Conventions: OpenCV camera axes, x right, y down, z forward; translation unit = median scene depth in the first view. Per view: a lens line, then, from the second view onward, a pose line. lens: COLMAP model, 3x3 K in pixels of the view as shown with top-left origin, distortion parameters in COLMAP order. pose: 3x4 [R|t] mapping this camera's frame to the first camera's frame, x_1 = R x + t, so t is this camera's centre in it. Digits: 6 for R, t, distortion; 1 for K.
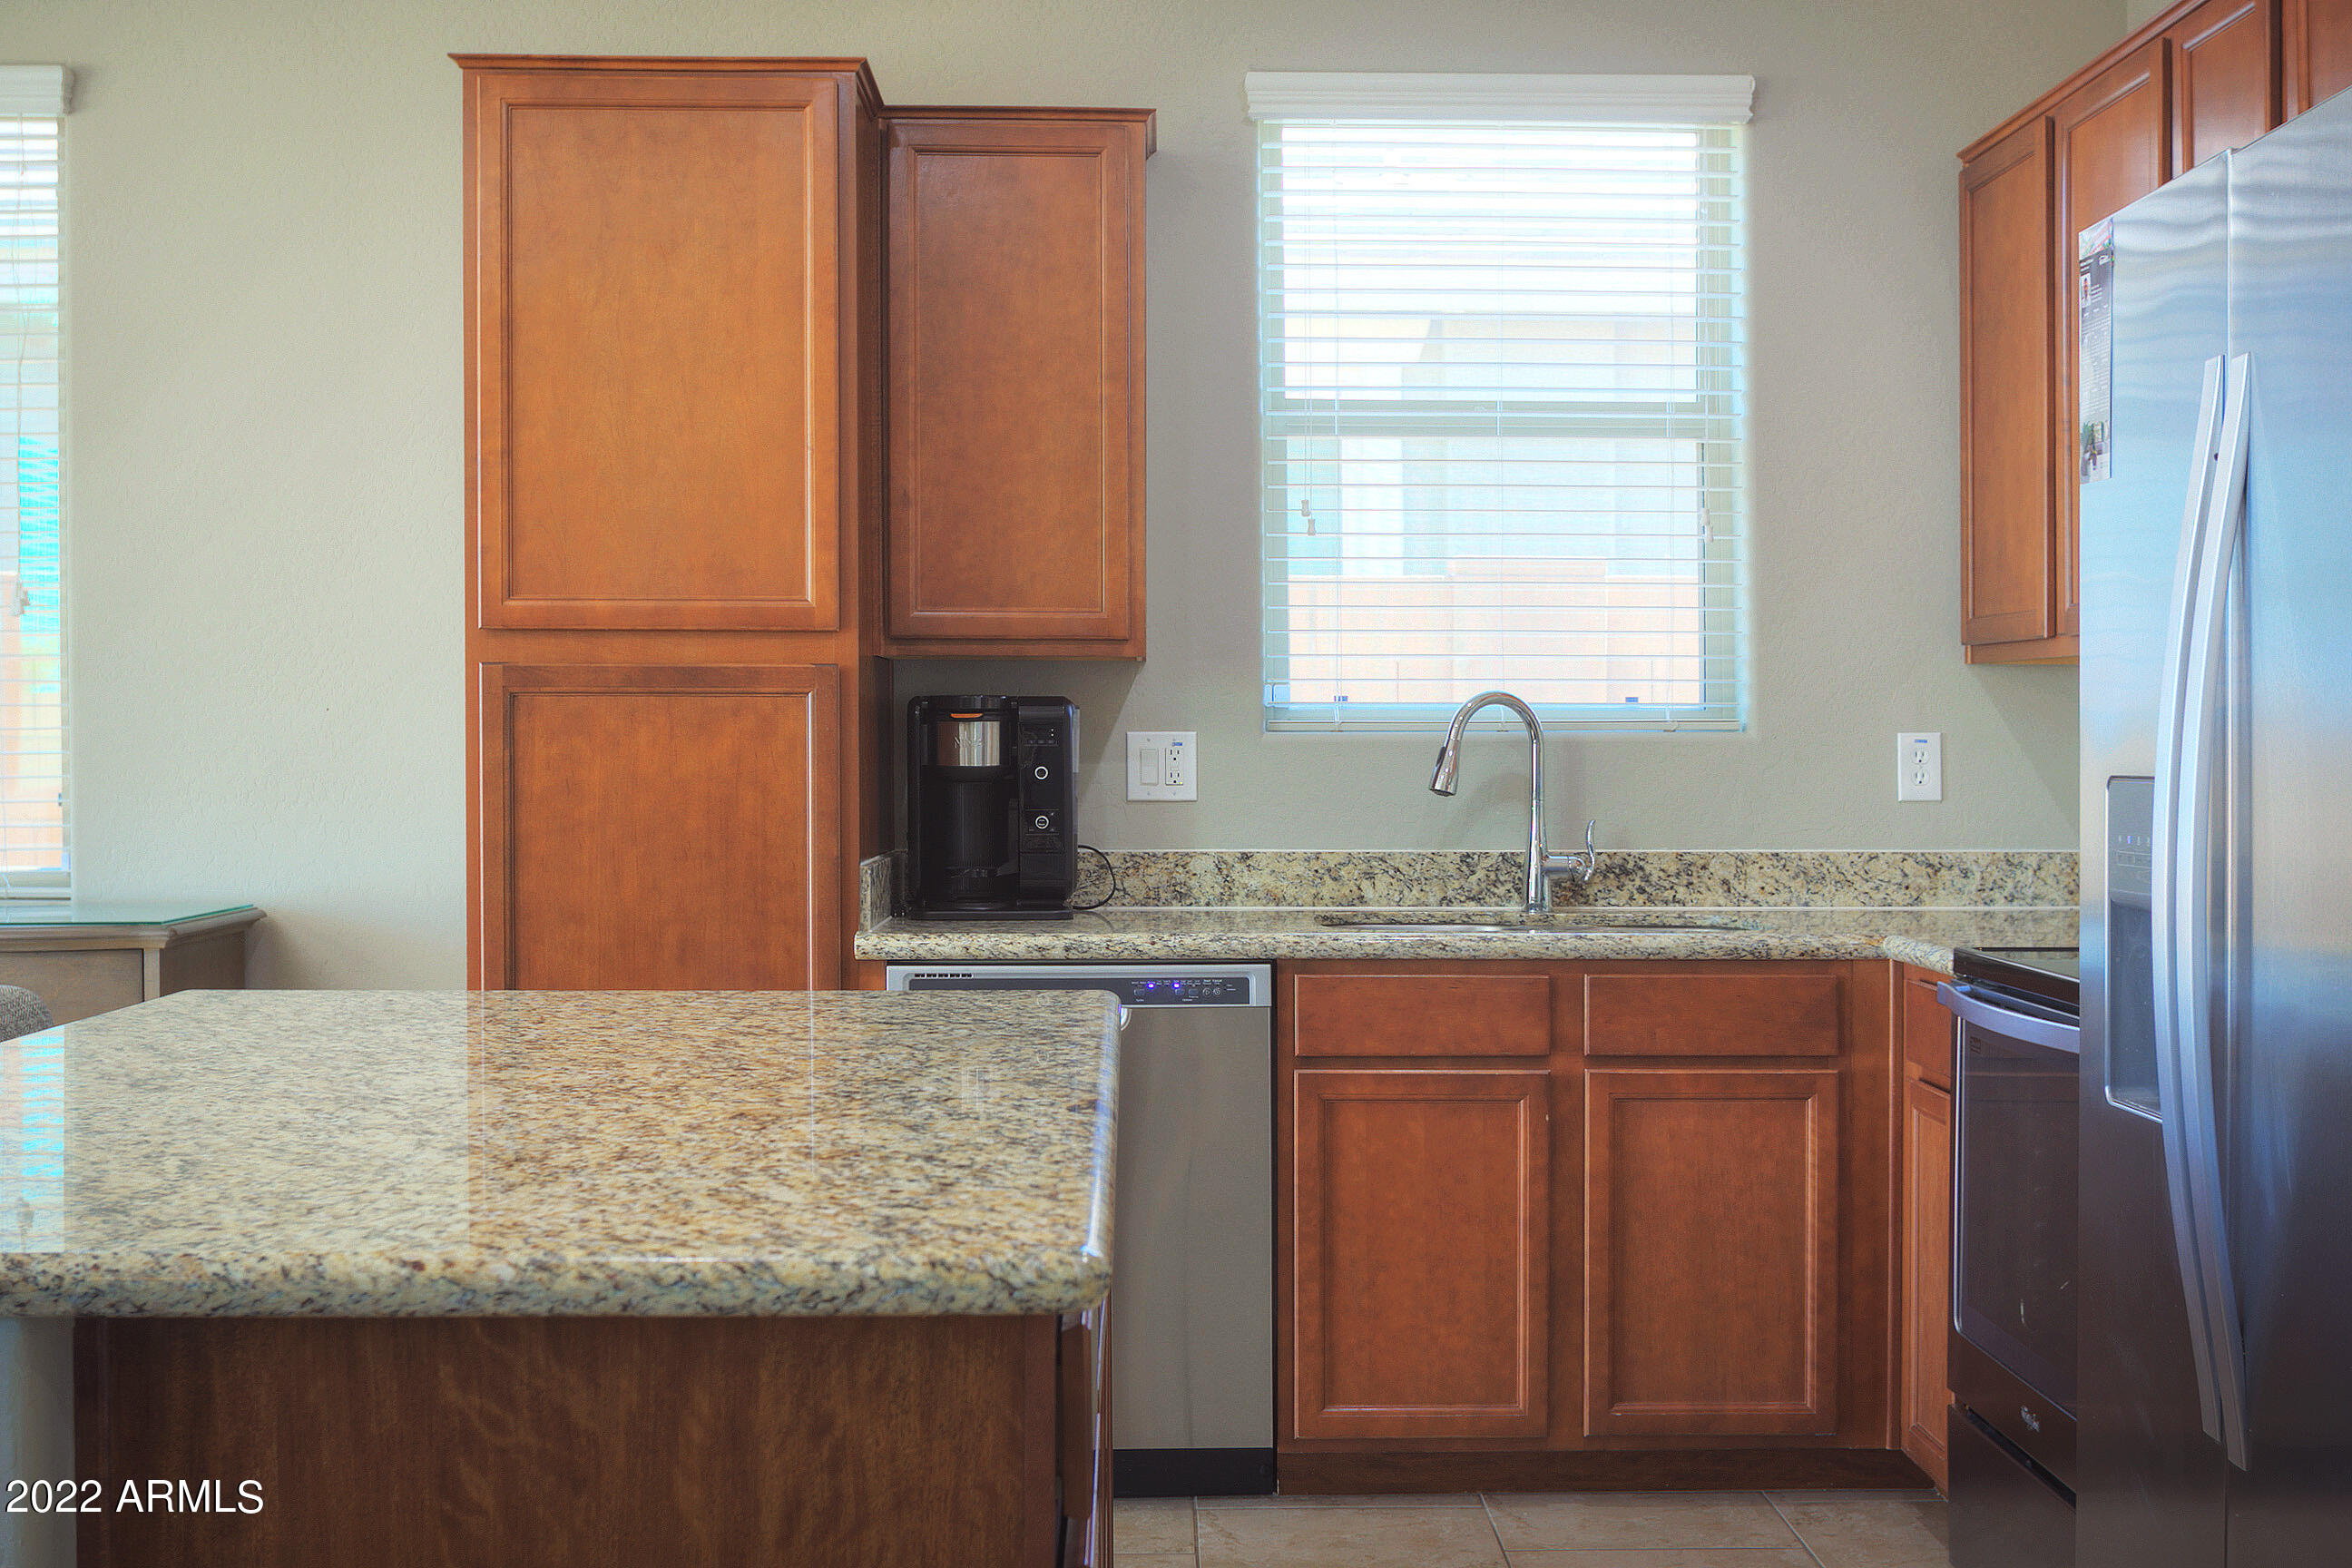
lens RADIAL K [[2654.8, 0, 1169.3], [0, 2654.8, 776.7], [0, 0, 1]] dist [-0.031669, 0.000000]
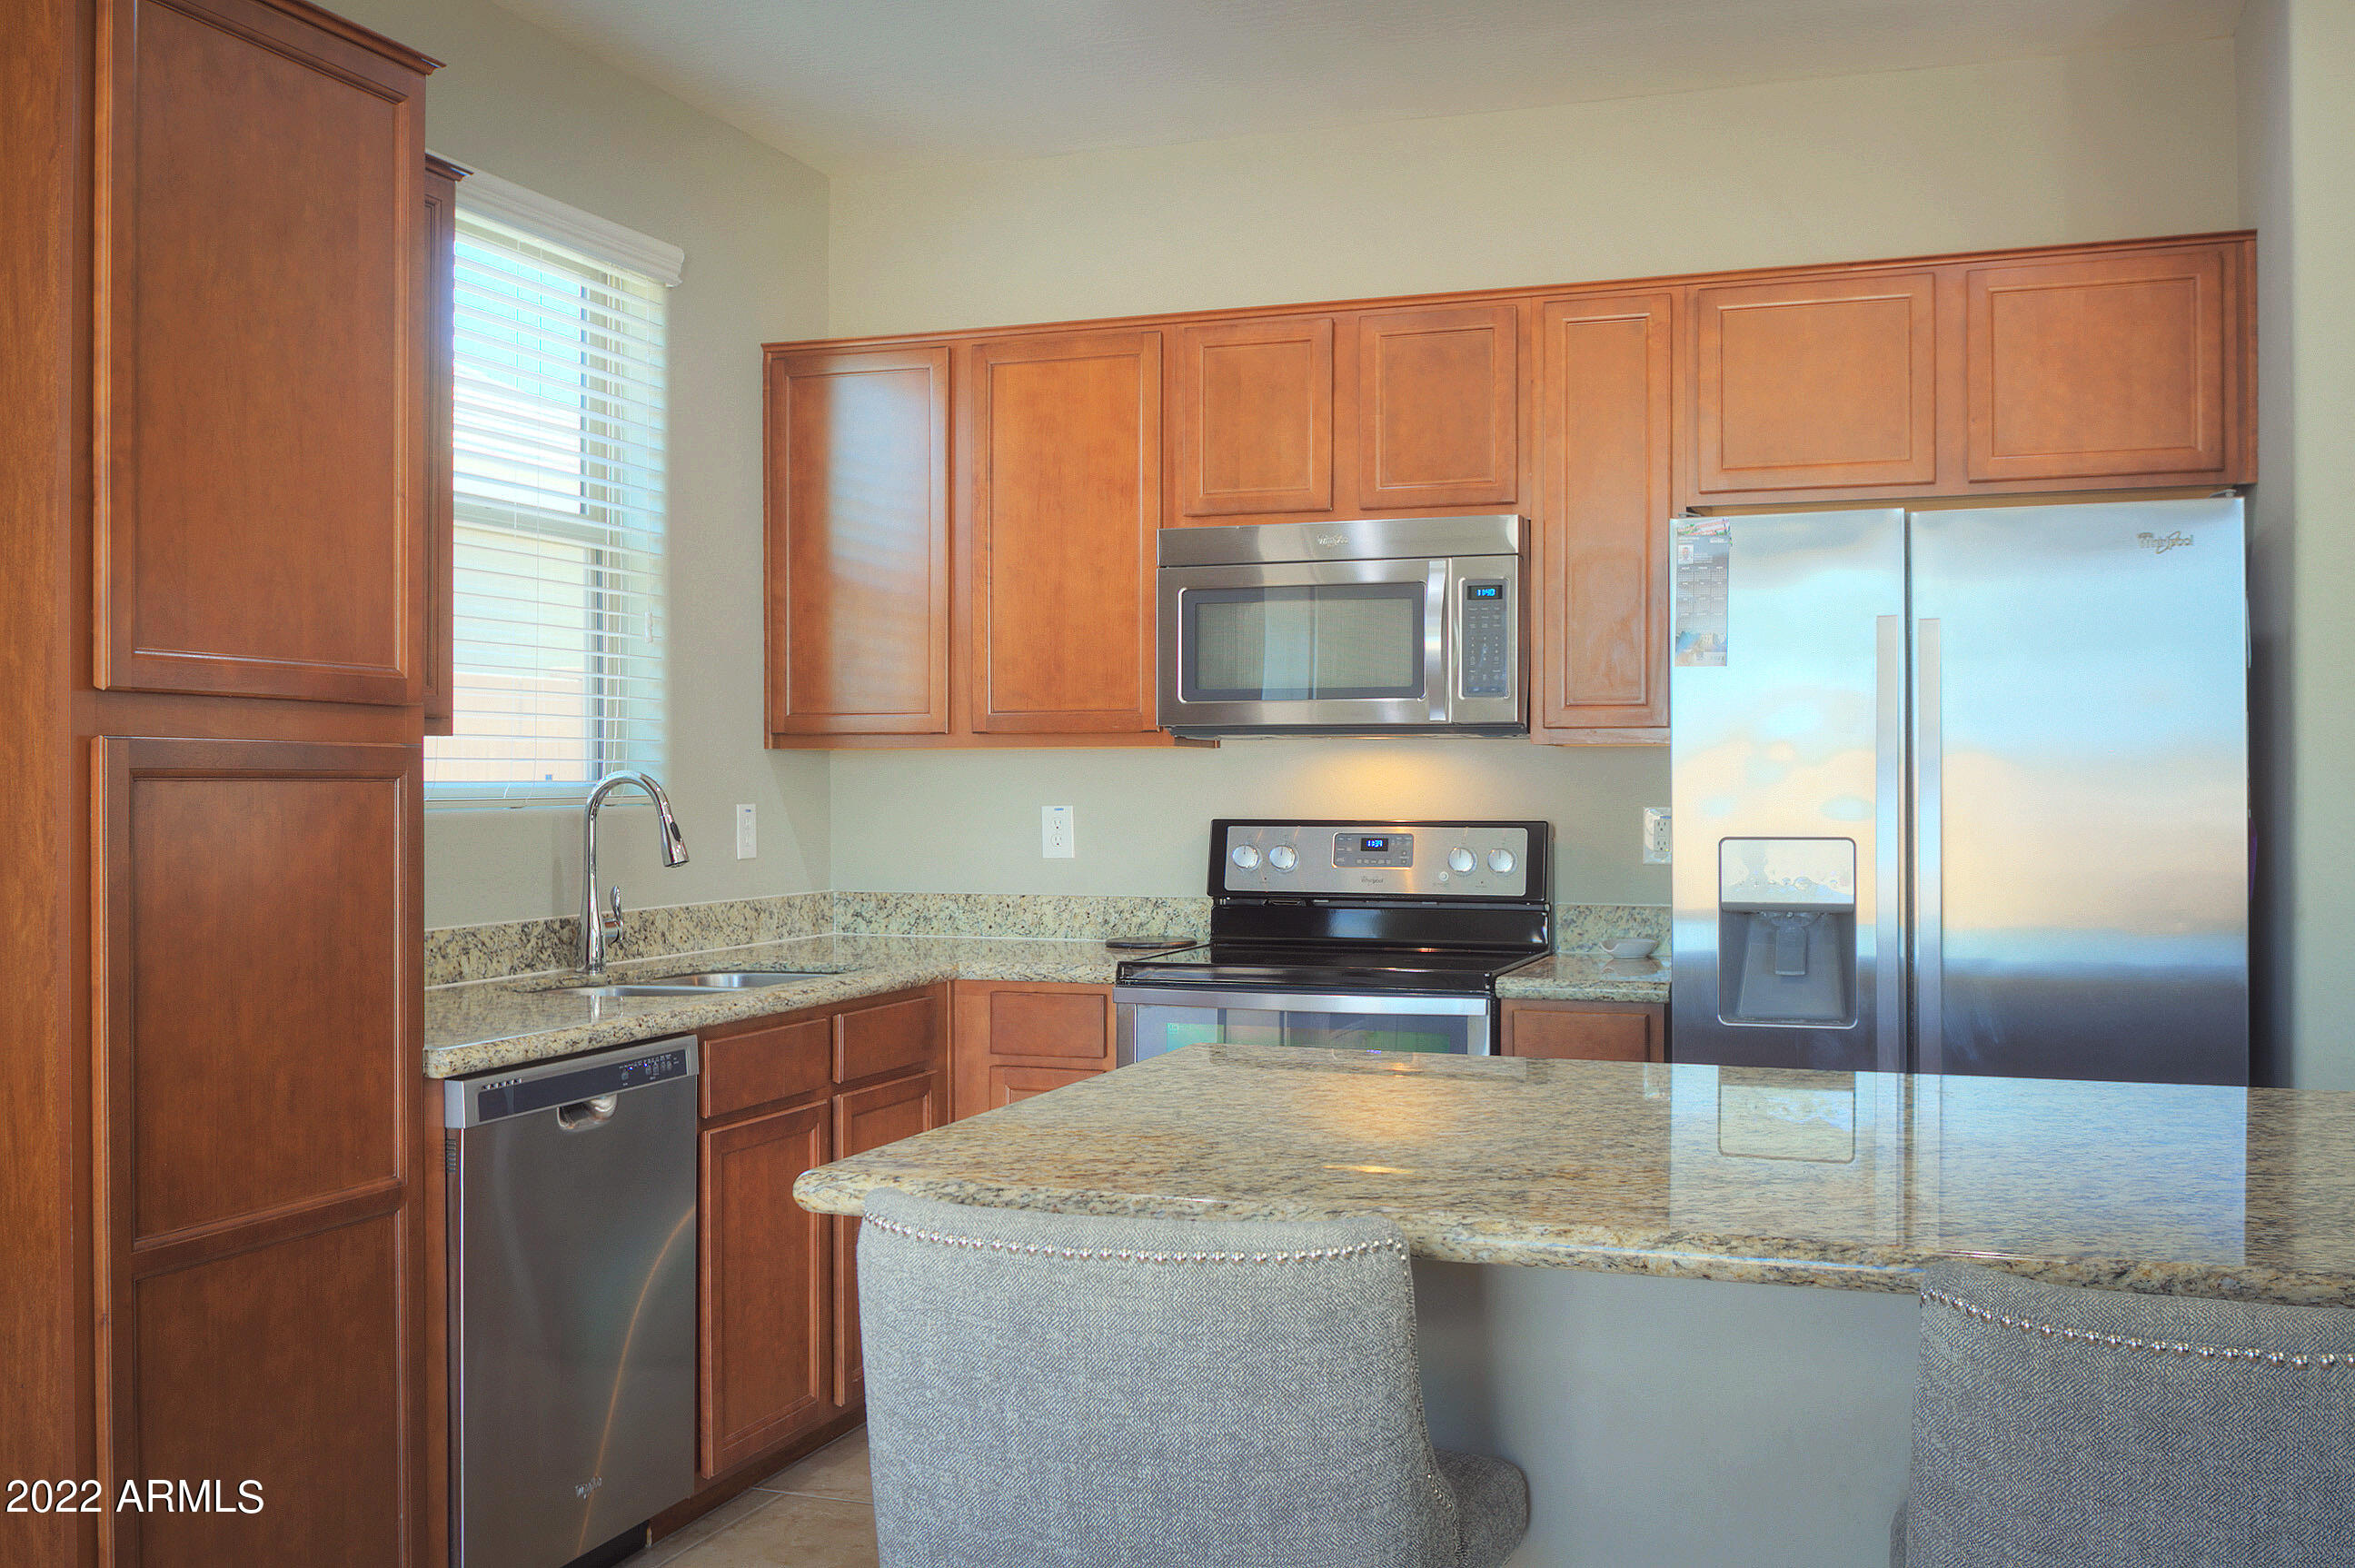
lens RADIAL K [[2284.4, 0, 1157.8], [0, 2284.4, 787.0], [0, 0, 1]] dist [-0.021789, 0.000000]
pose [[0.354397, -0.005626, 0.935078, -0.707800], [0.015651, 0.999878, 0.000084, -0.023464], [-0.934964, 0.014605, 0.354442, 0.482067]]
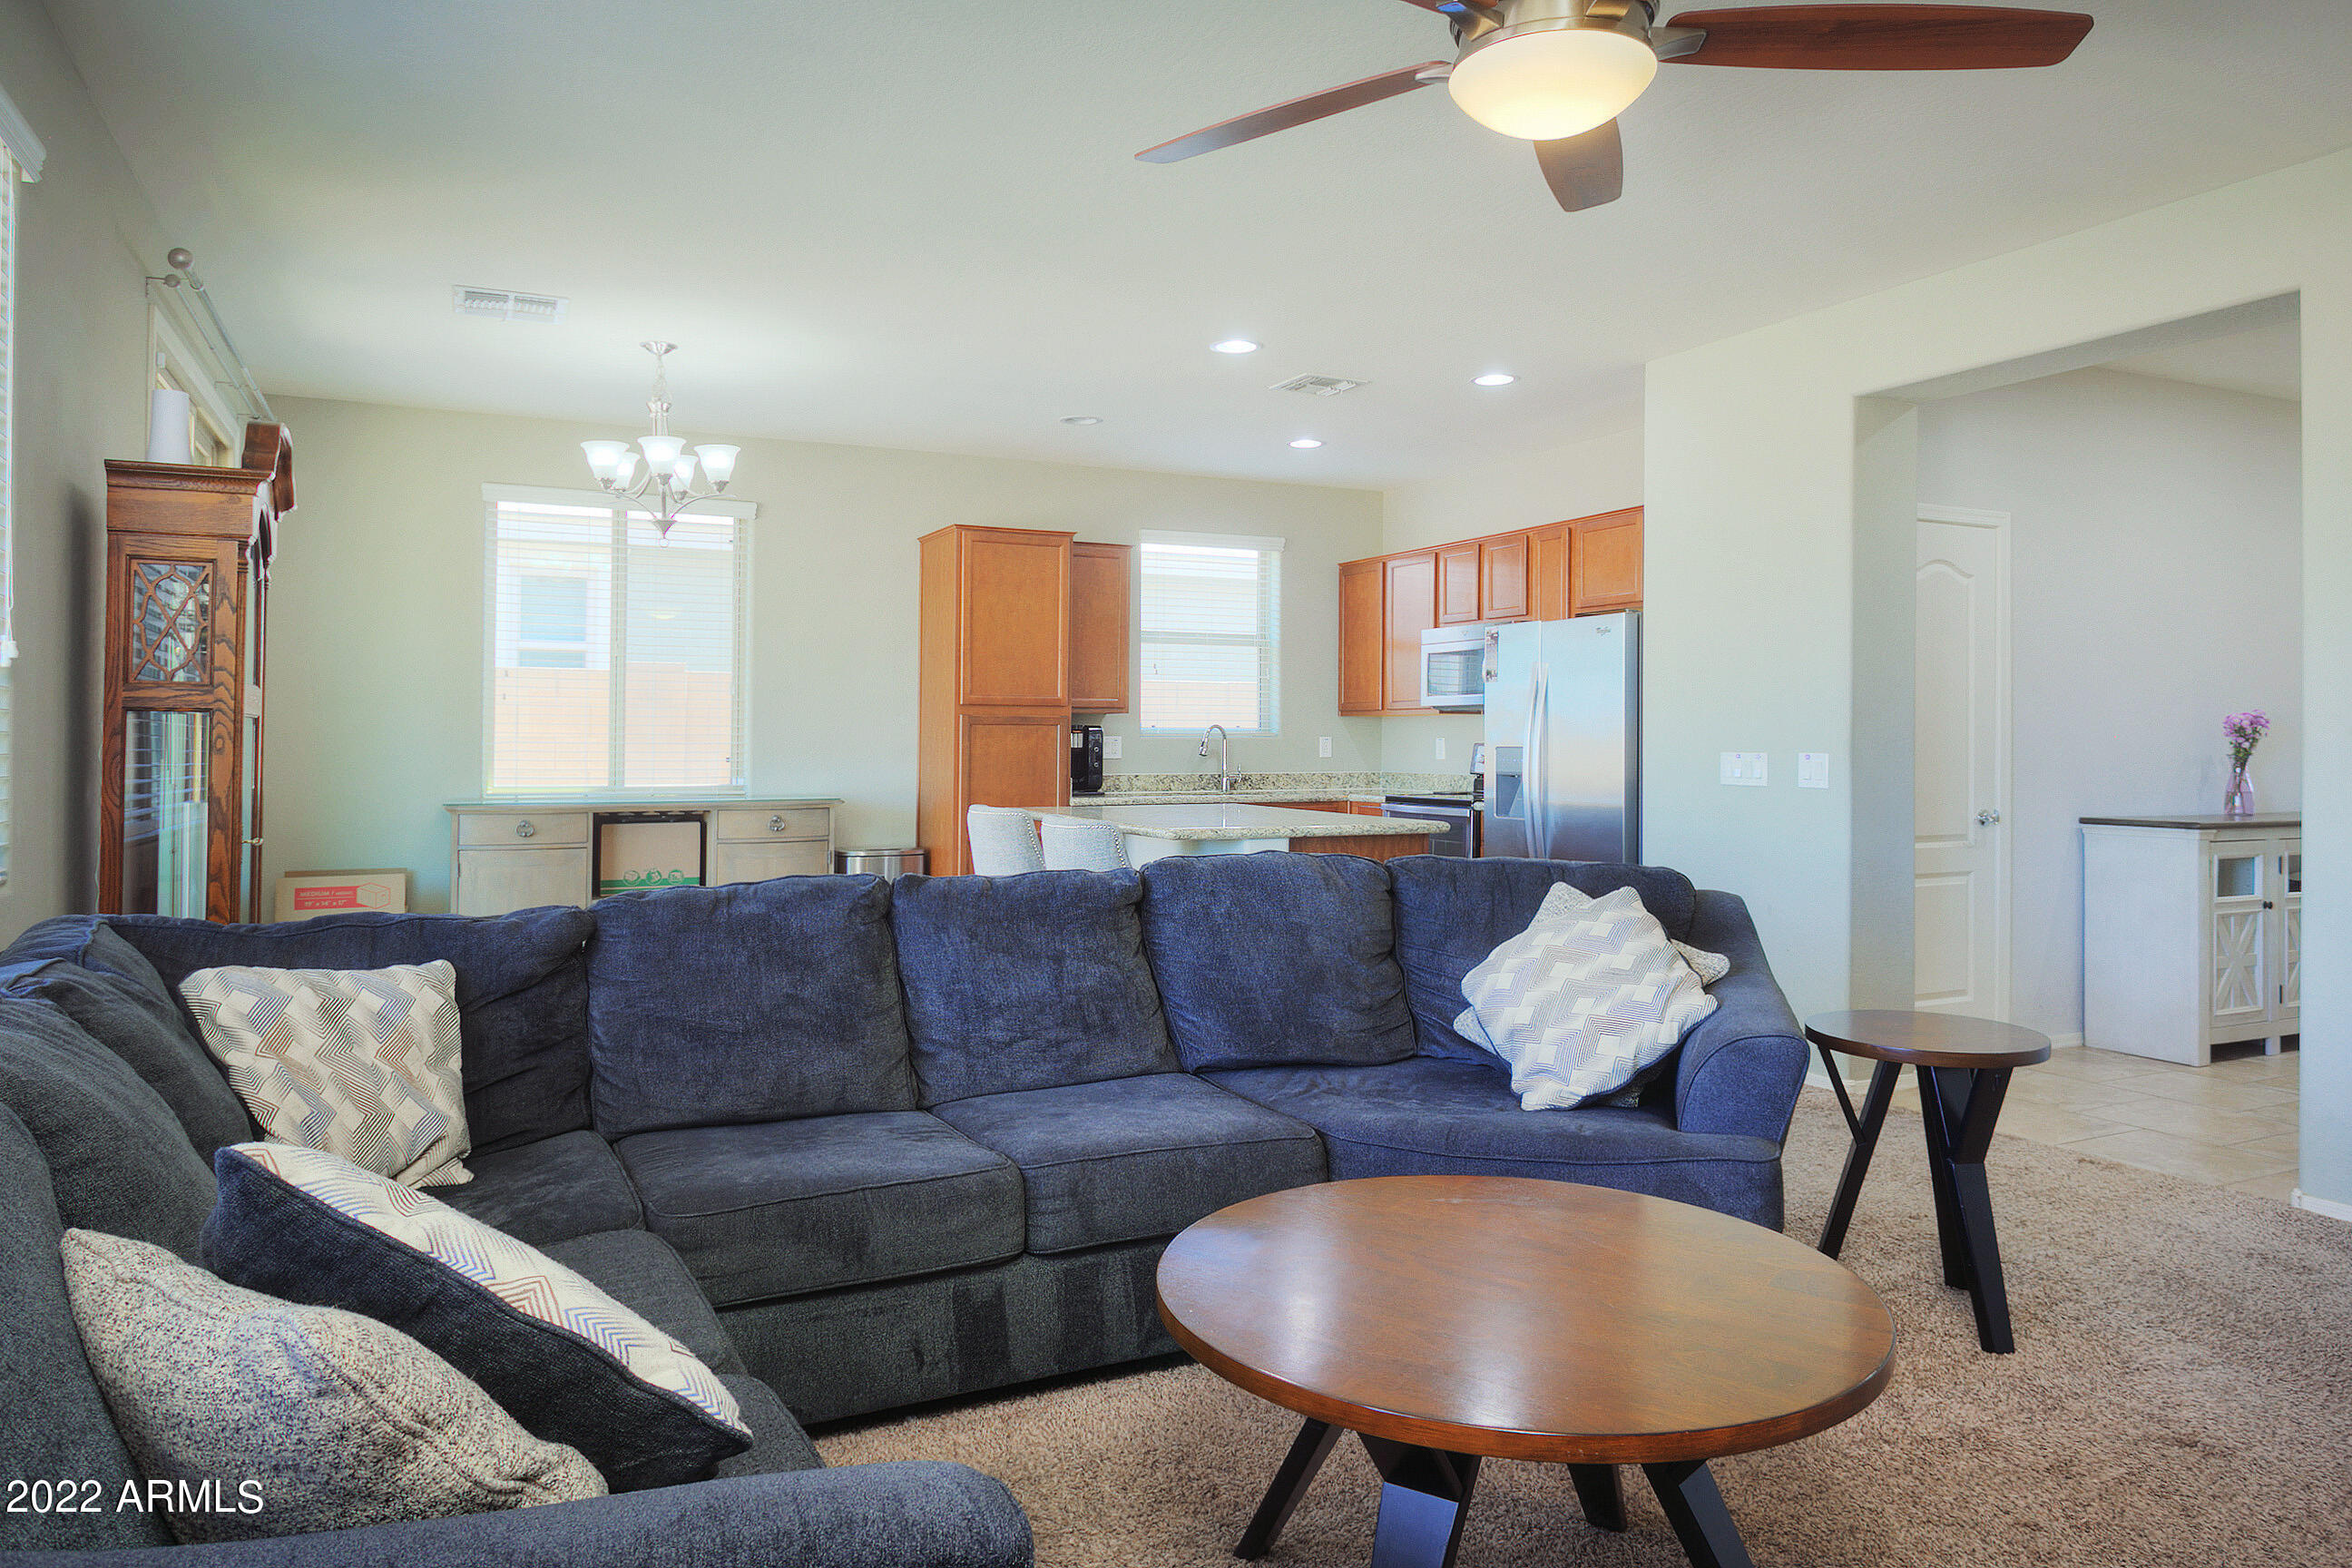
lens RADIAL K [[1483.6, 0, 1135.5], [0, 1483.6, 758.4], [0, 0, 1]] dist [-0.002641, -0.000451]
pose [[0.923837, -0.002592, 0.382778, -0.713693], [0.001368, 0.999993, 0.003471, 0.003751], [-0.382785, -0.002683, 0.923834, -0.694200]]
